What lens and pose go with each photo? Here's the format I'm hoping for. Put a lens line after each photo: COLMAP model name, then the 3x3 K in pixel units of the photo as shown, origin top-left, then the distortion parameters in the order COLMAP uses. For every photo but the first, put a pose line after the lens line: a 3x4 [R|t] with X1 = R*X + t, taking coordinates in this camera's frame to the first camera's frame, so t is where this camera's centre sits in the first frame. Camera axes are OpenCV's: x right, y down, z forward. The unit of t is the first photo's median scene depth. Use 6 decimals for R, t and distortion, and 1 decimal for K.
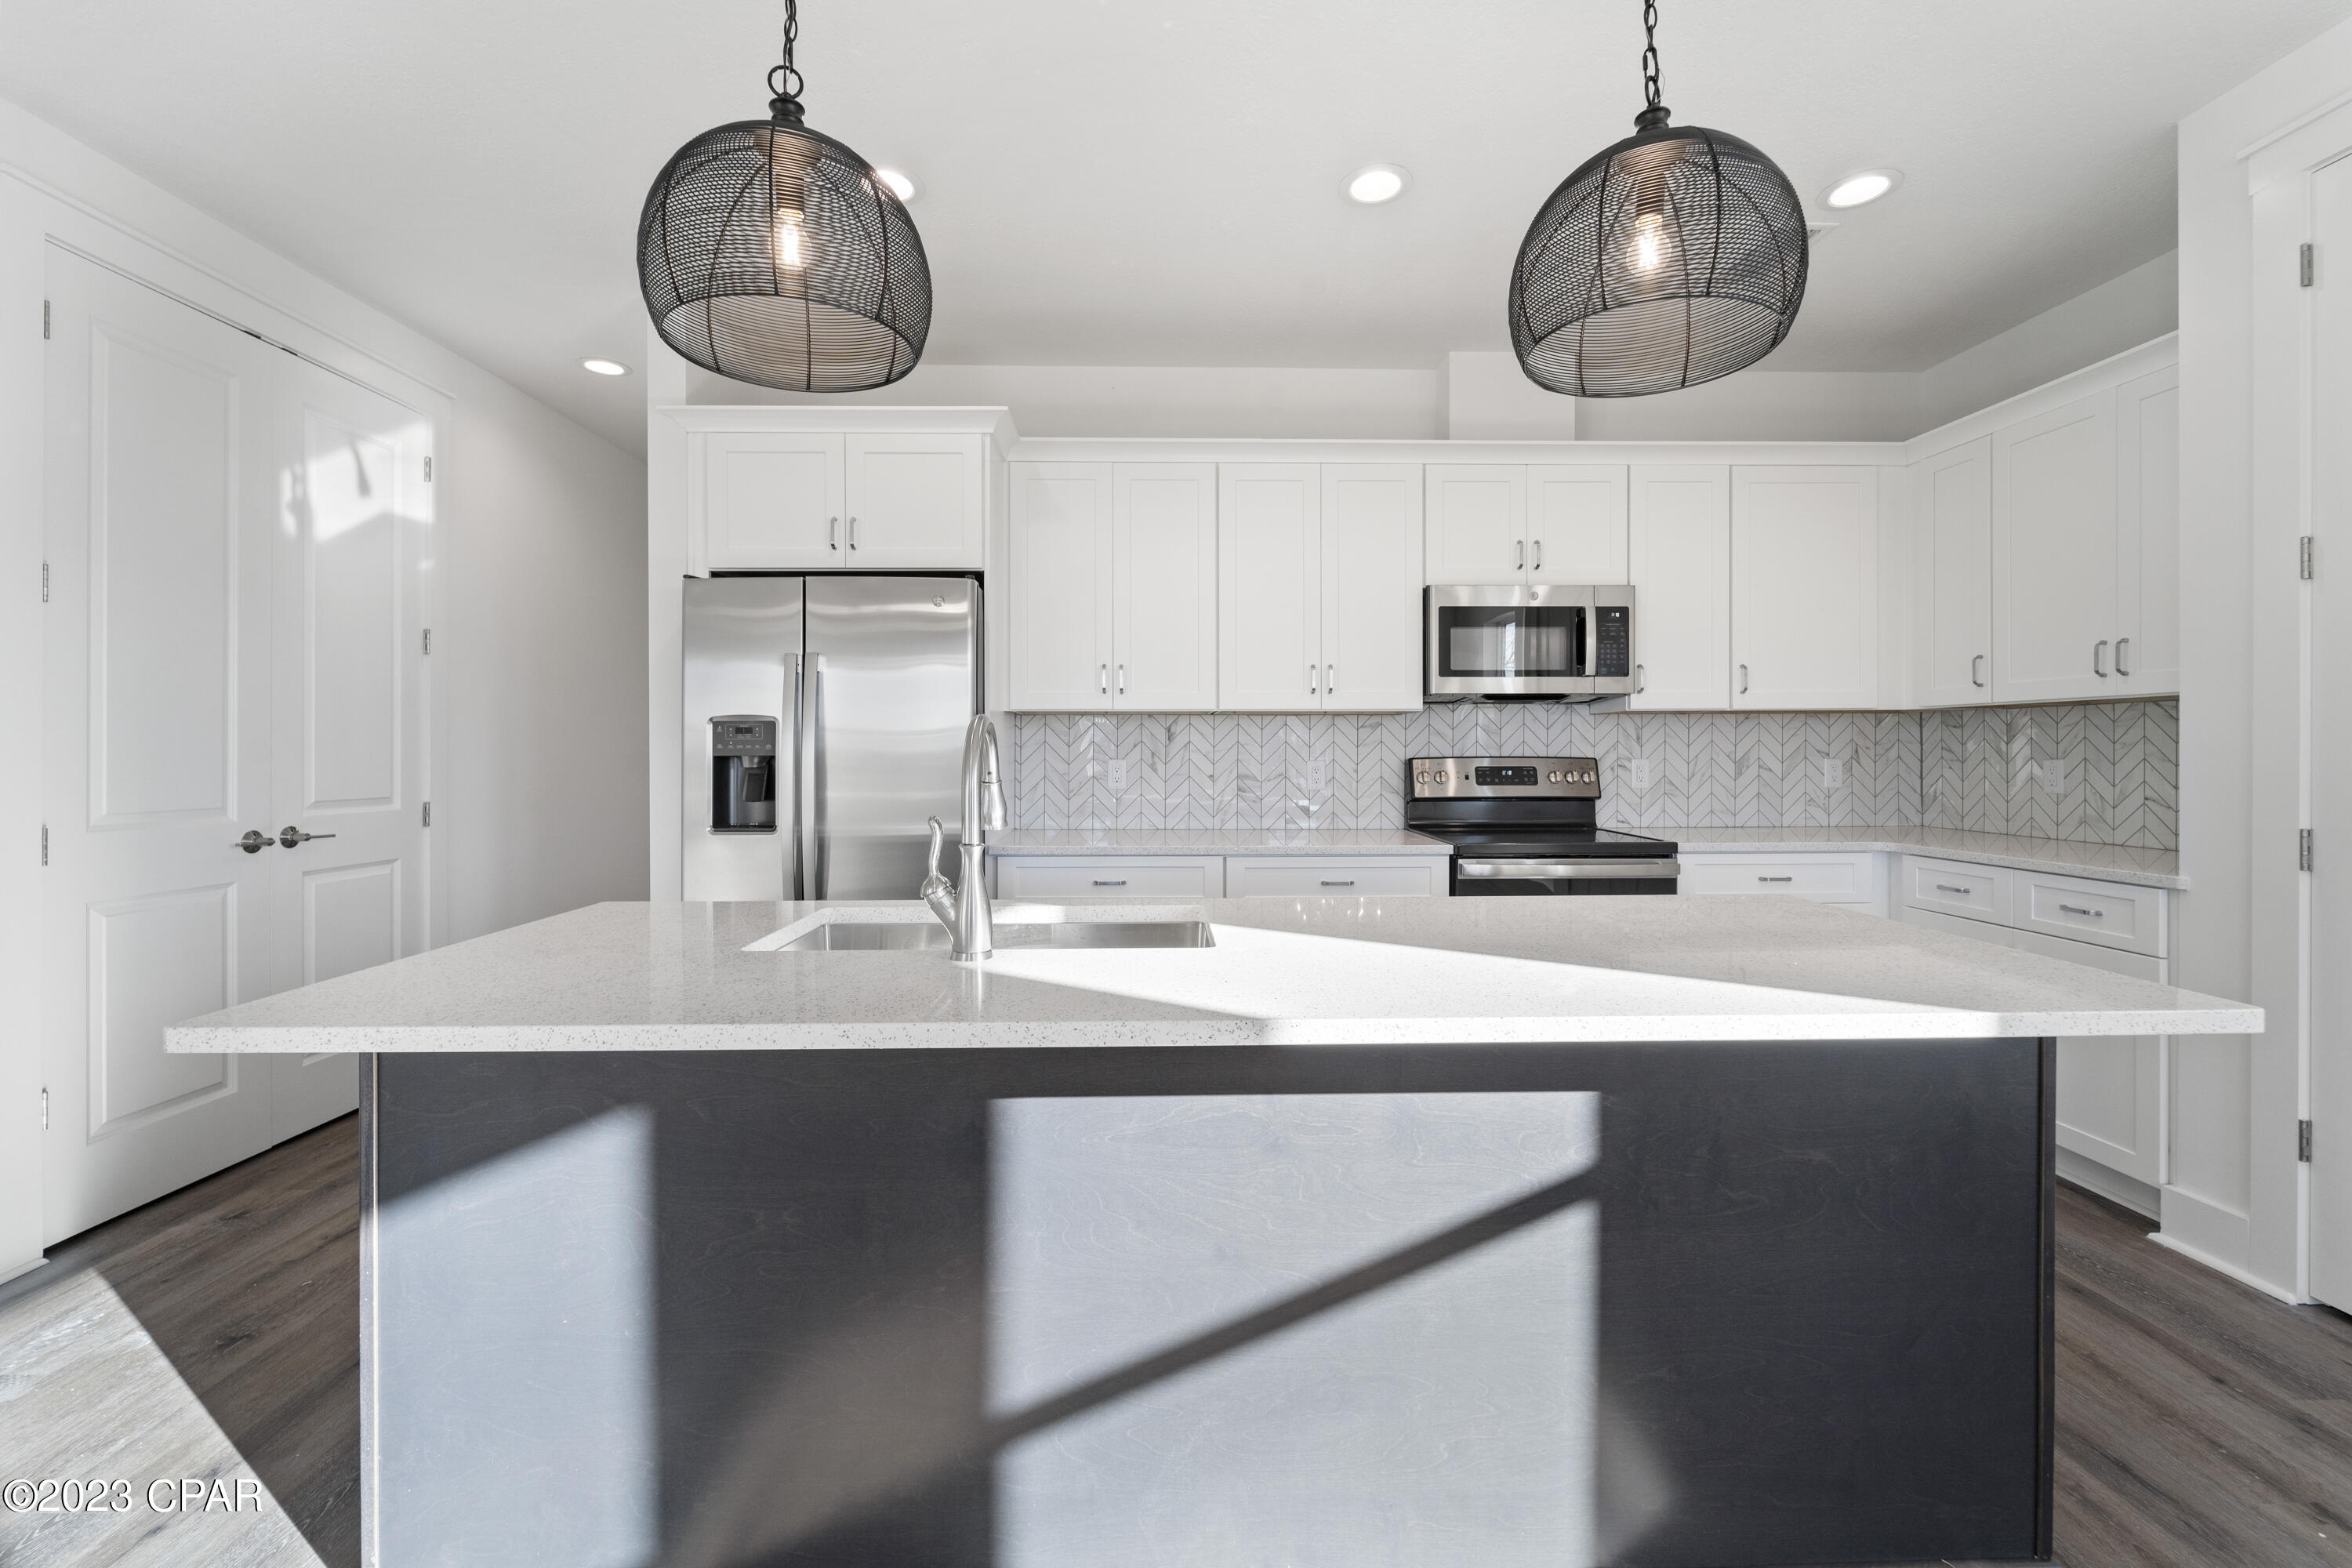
lens RADIAL K [[953.1, 0, 1177.2], [0, 953.1, 749.9], [0, 0, 1]] dist [0.003275, -0.002217]
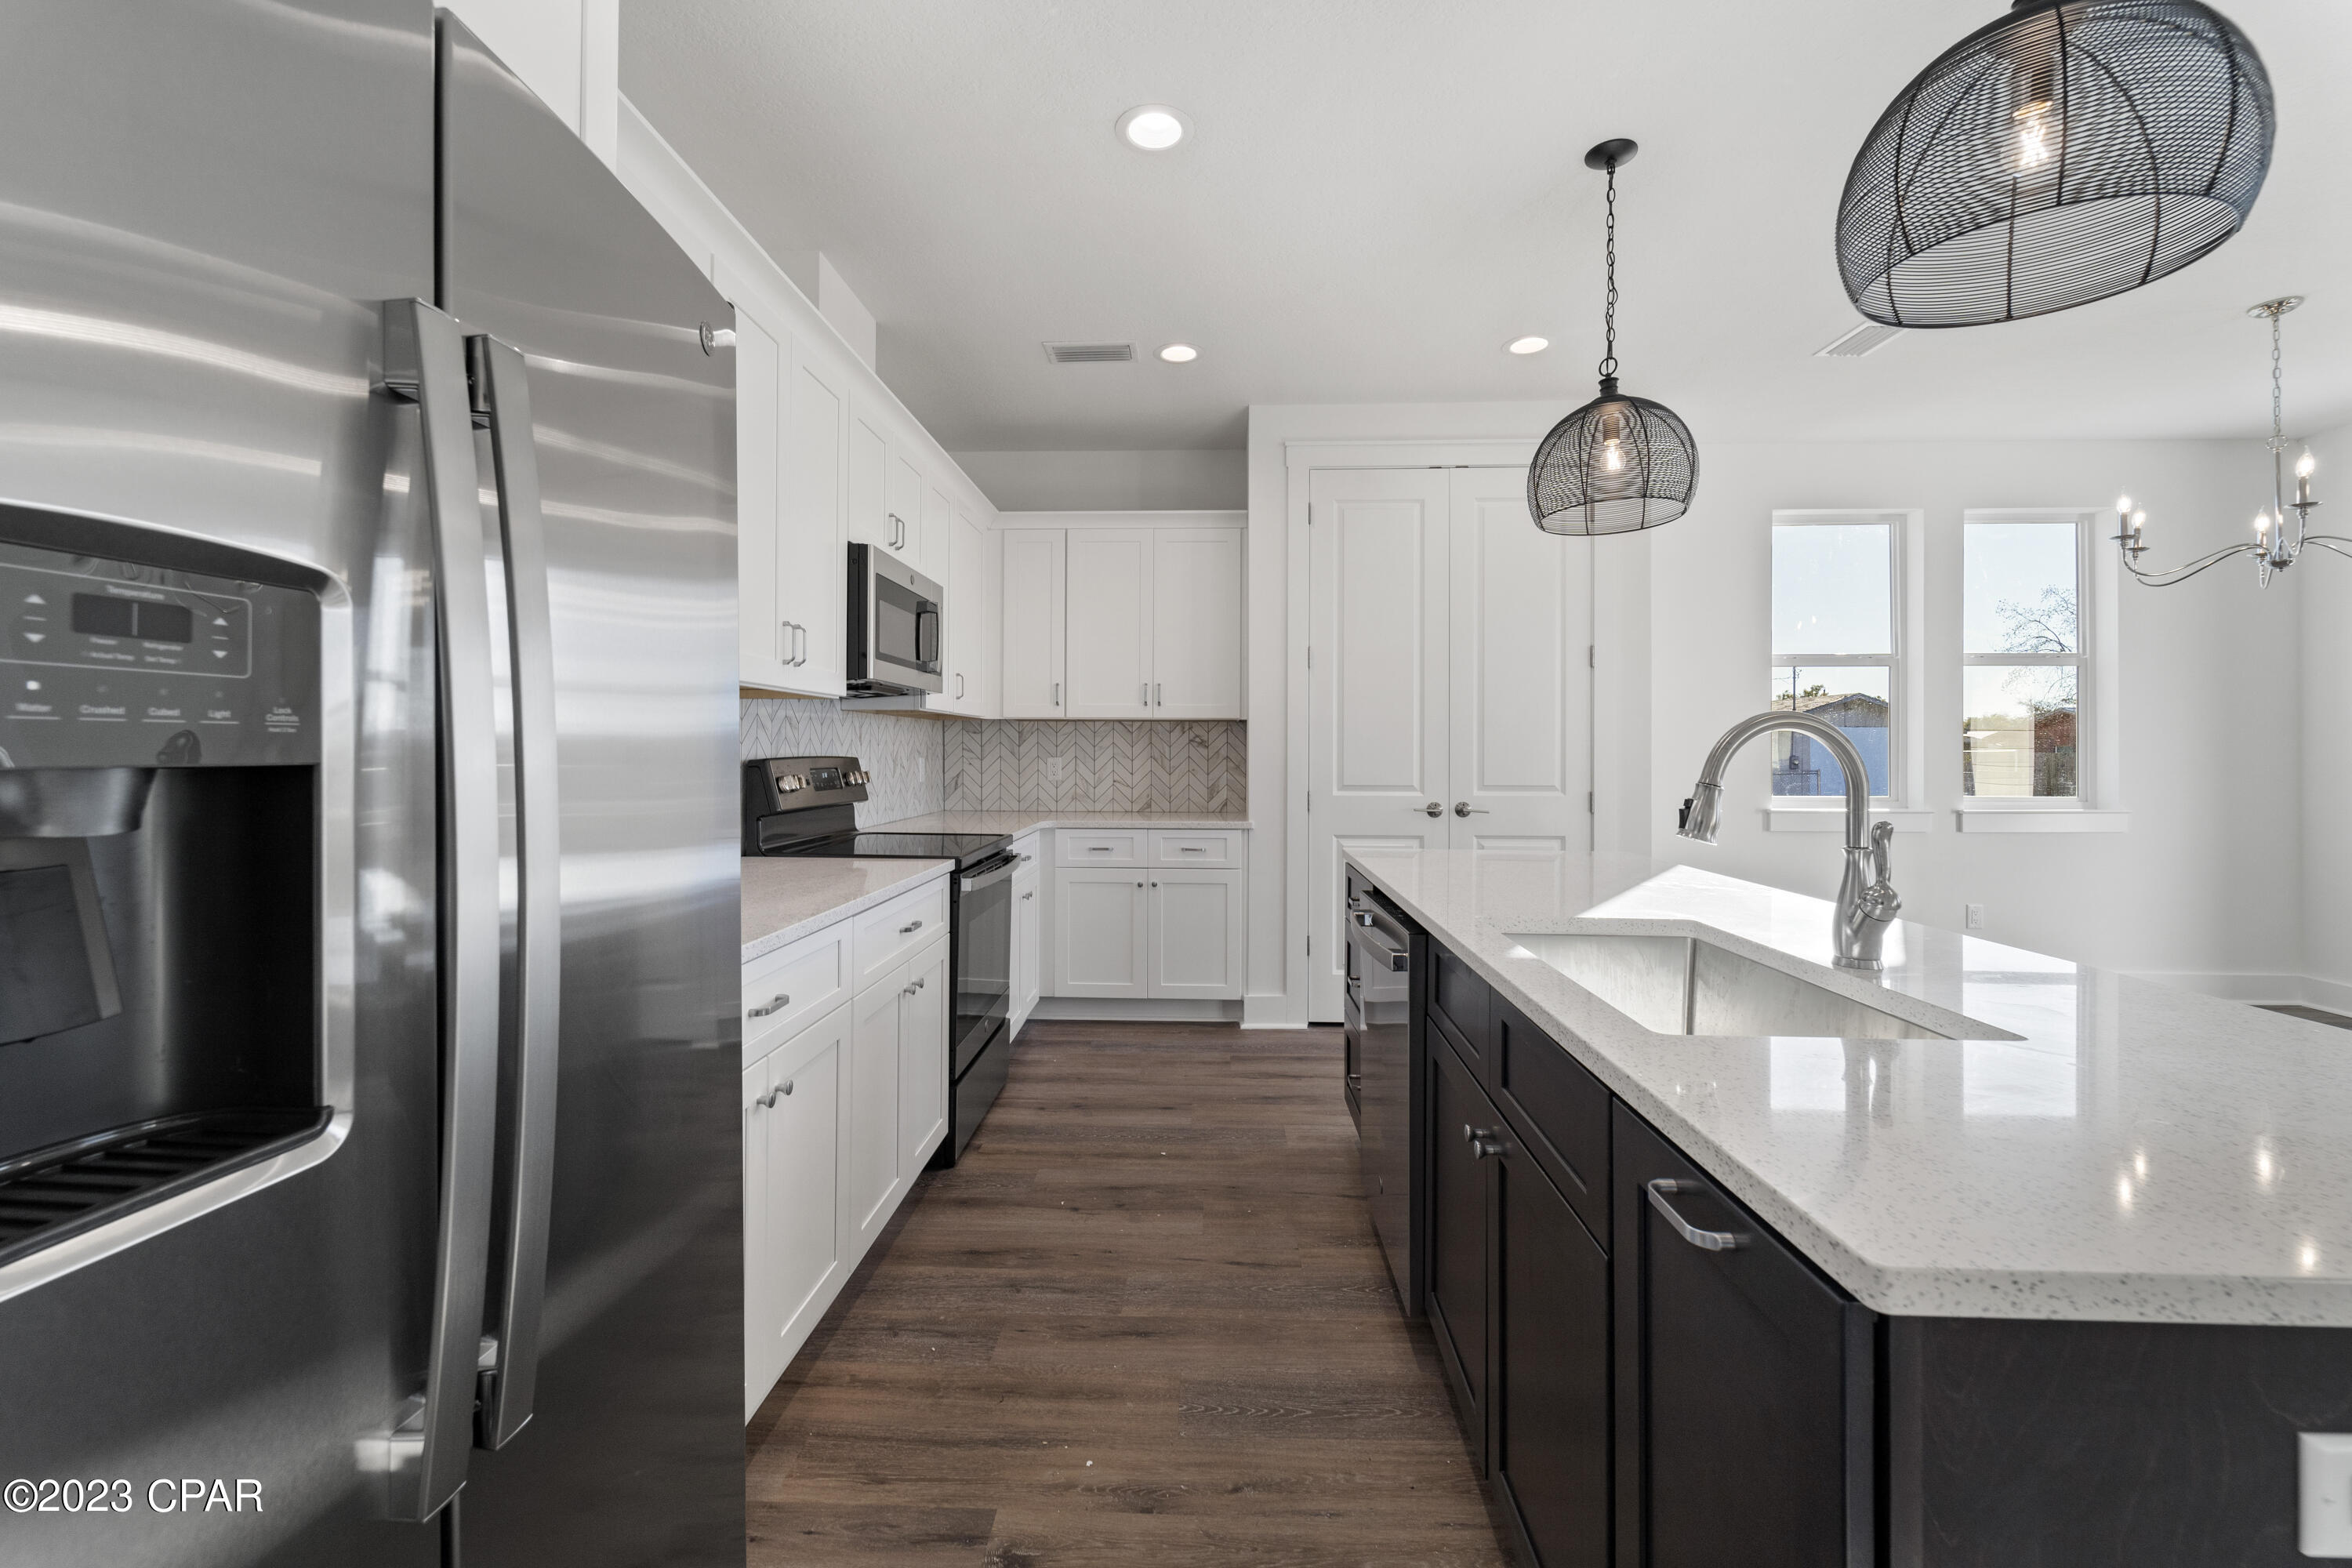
lens RADIAL K [[953.1, 0, 1171.1], [0, 953.1, 738.3], [0, 0, 1]] dist [0.003275, -0.002217]
pose [[0.073581, 0.015208, 0.997173, -0.507264], [-0.004456, 0.999879, -0.014920, 0.001790], [-0.997279, -0.003345, 0.073640, 0.674251]]
